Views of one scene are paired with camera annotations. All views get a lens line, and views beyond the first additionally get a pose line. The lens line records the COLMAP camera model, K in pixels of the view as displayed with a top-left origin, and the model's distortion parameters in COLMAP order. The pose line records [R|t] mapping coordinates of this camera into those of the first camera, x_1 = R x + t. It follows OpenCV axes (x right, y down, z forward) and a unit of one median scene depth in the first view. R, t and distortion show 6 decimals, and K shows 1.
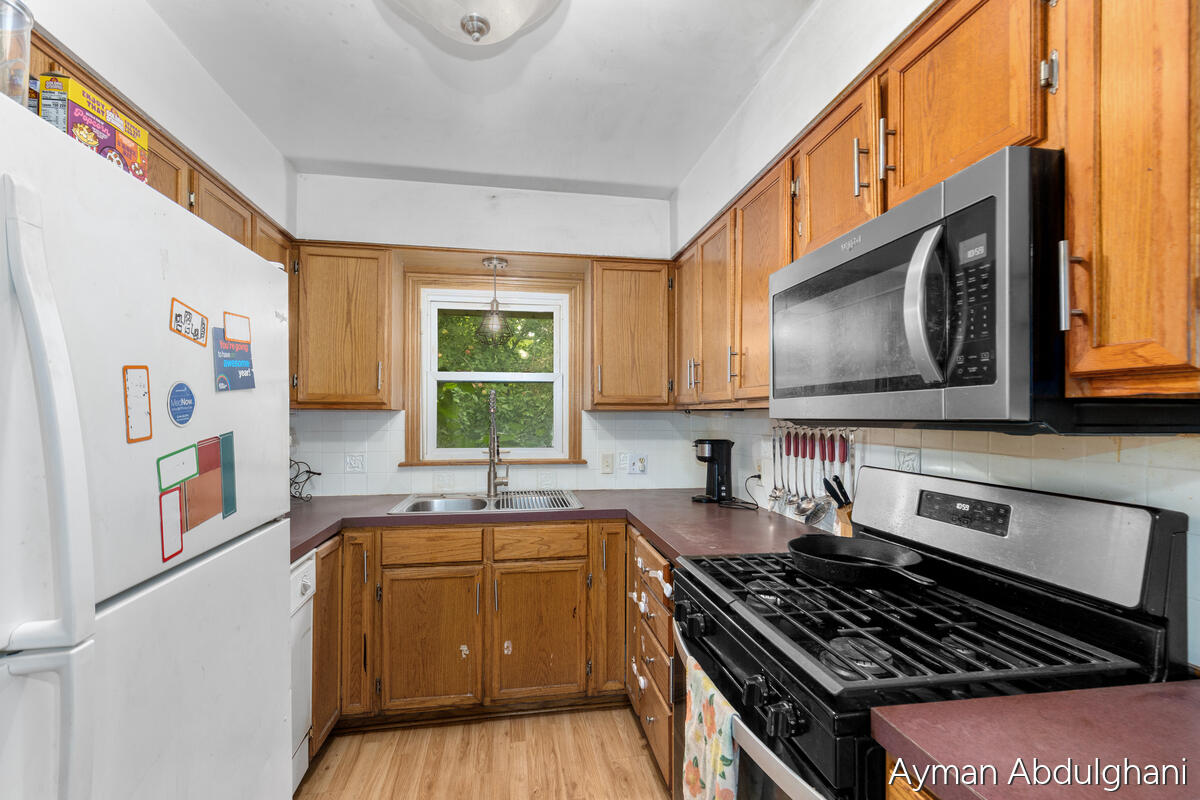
lens RADIAL K [[547.6, 0, 598.4], [0, 547.6, 405.4], [0, 0, 1]] dist [0.021478, -0.000014]
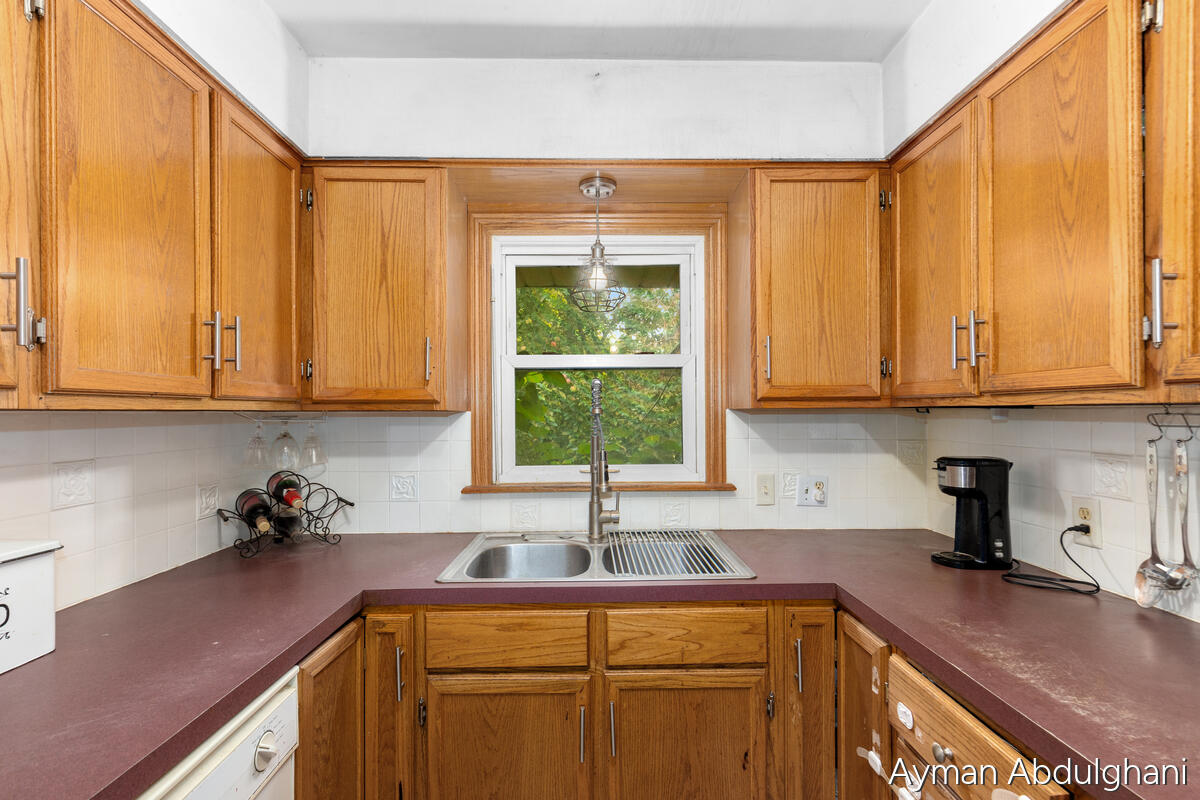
lens RADIAL K [[547.6, 0, 595.3], [0, 547.6, 404.6], [0, 0, 1]] dist [0.021478, -0.000014]
pose [[0.987961, -0.009041, -0.154439, -0.102308], [0.009315, 0.999956, 0.001048, 0.001162], [0.154422, -0.002474, 0.988002, 0.387301]]
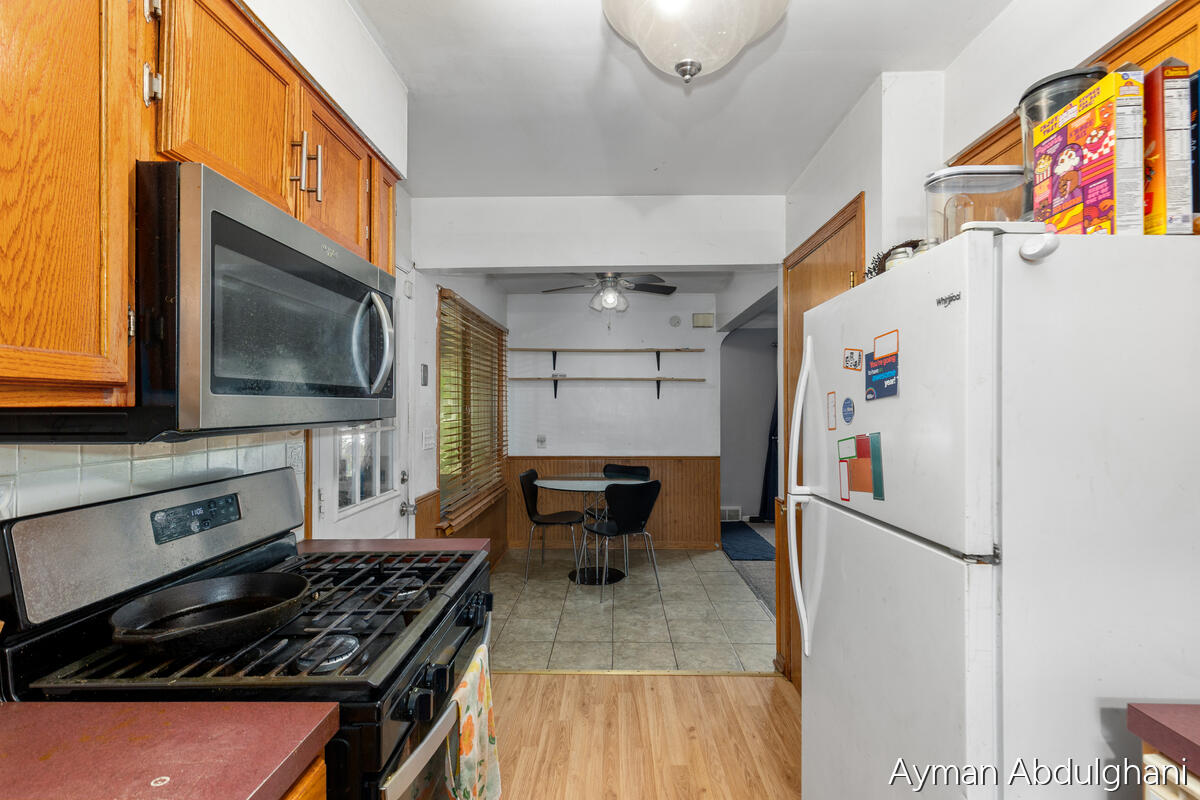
lens RADIAL K [[547.6, 0, 595.5], [0, 547.6, 402.3], [0, 0, 1]] dist [0.021478, -0.000014]
pose [[-0.978952, -0.000630, 0.204092, -0.182479], [-0.004145, 0.999850, -0.016798, 0.001839], [-0.204051, -0.017291, -0.978808, 1.442266]]
